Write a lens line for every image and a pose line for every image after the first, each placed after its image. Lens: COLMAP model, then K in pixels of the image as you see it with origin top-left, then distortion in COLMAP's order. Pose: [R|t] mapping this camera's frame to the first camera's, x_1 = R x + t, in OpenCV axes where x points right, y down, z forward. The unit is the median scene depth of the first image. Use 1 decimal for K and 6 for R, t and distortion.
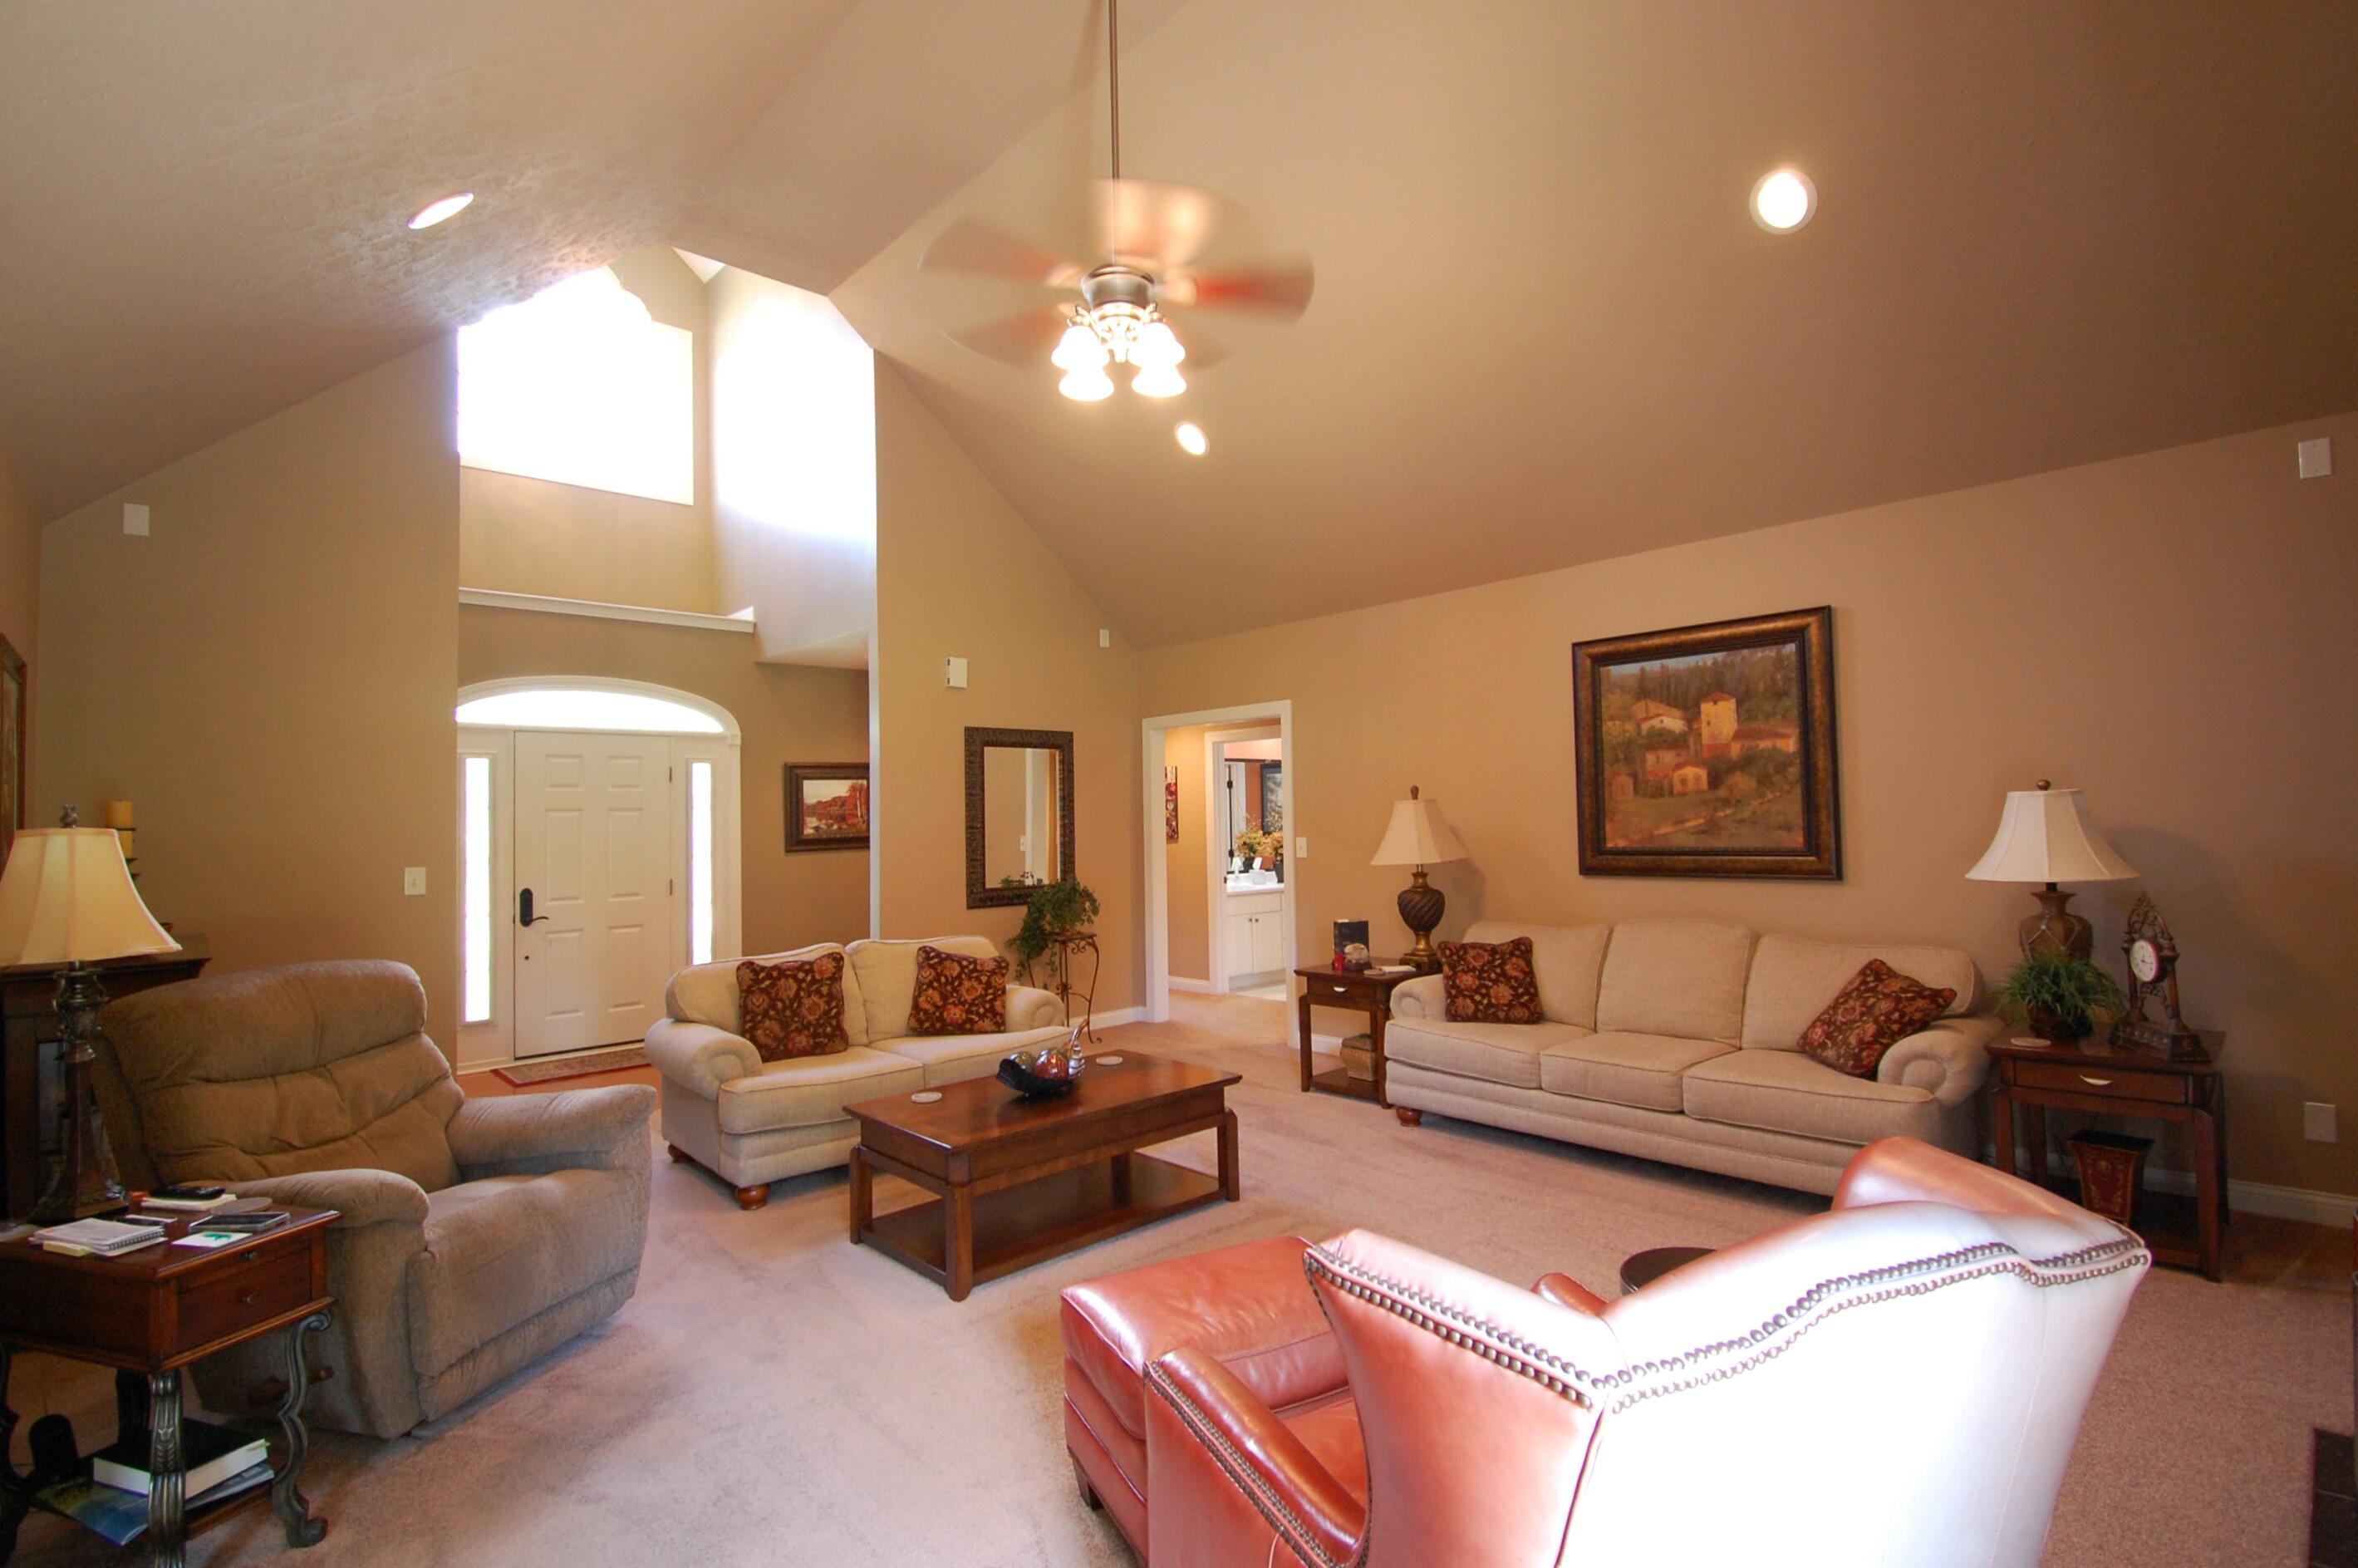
lens RADIAL K [[1066.9, 0, 1185.5], [0, 1066.9, 781.2], [0, 0, 1]] dist [0.016226, -0.025215]
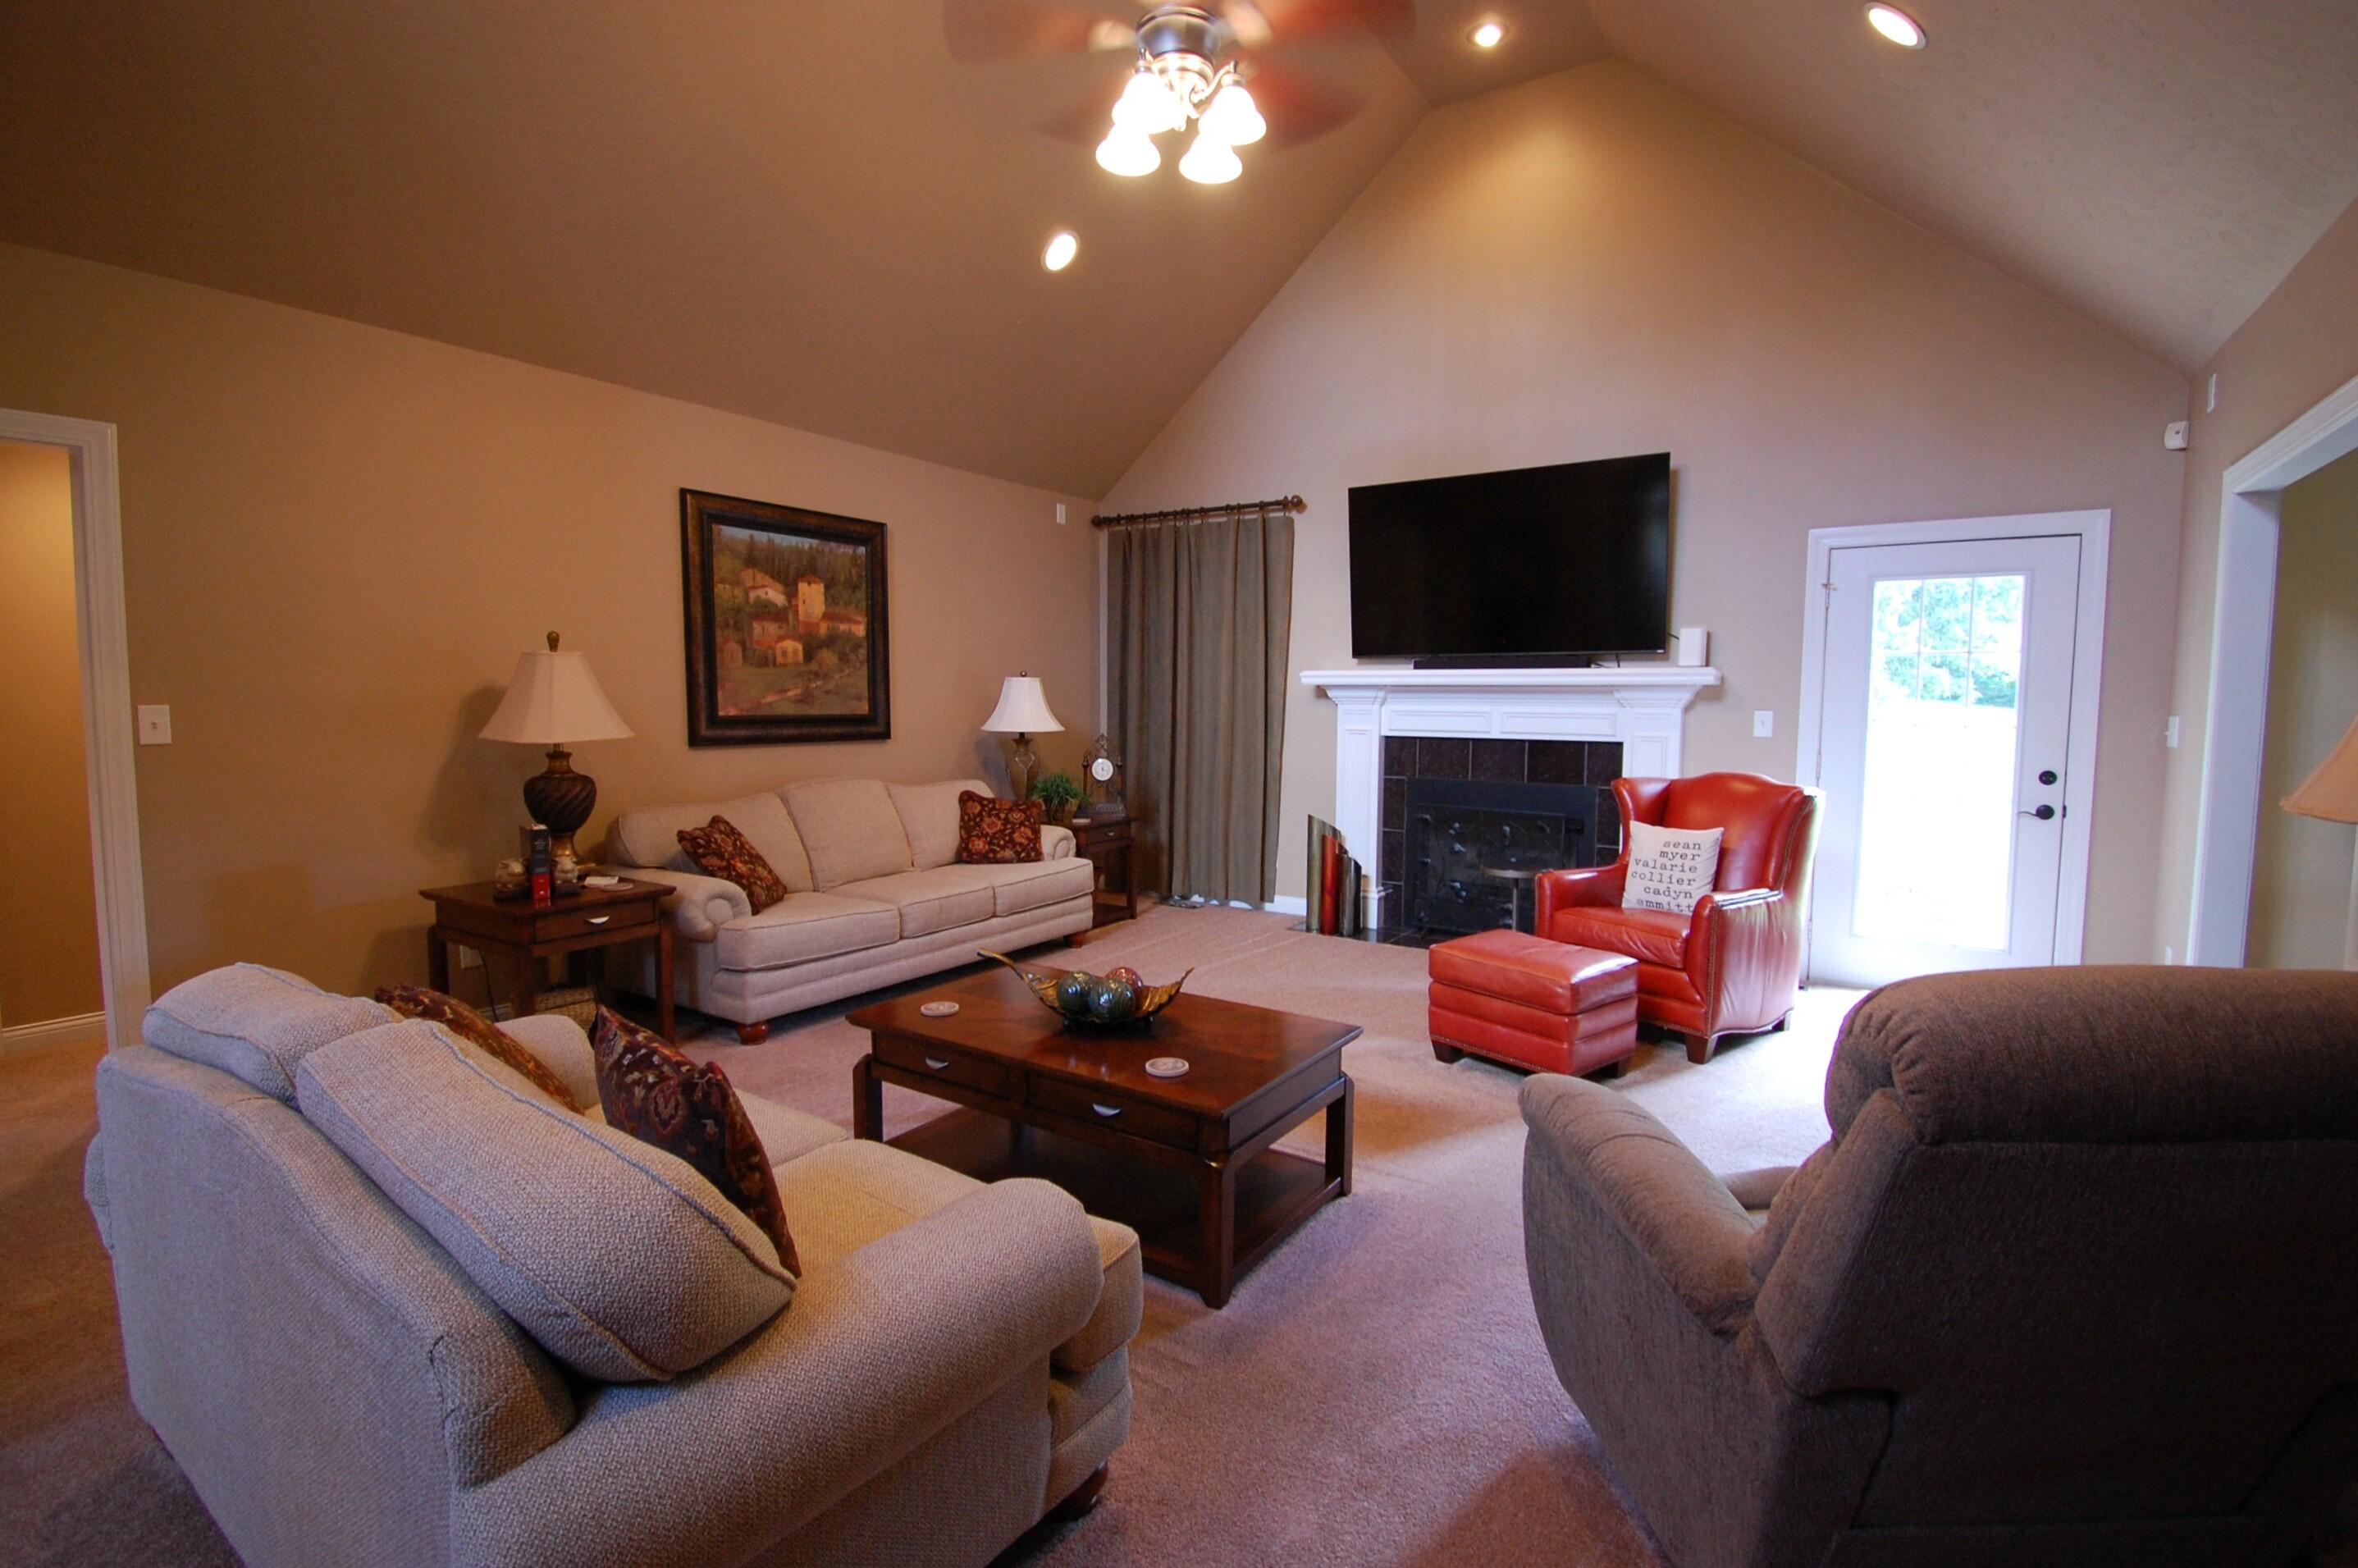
lens RADIAL K [[1066.9, 0, 1185.5], [0, 1066.9, 781.2], [0, 0, 1]] dist [0.016226, -0.025215]
pose [[-0.216441, -0.054427, 0.974777, -0.666287], [-0.038520, 0.998143, 0.047179, 0.061915], [-0.975536, -0.027337, -0.218136, 0.843239]]
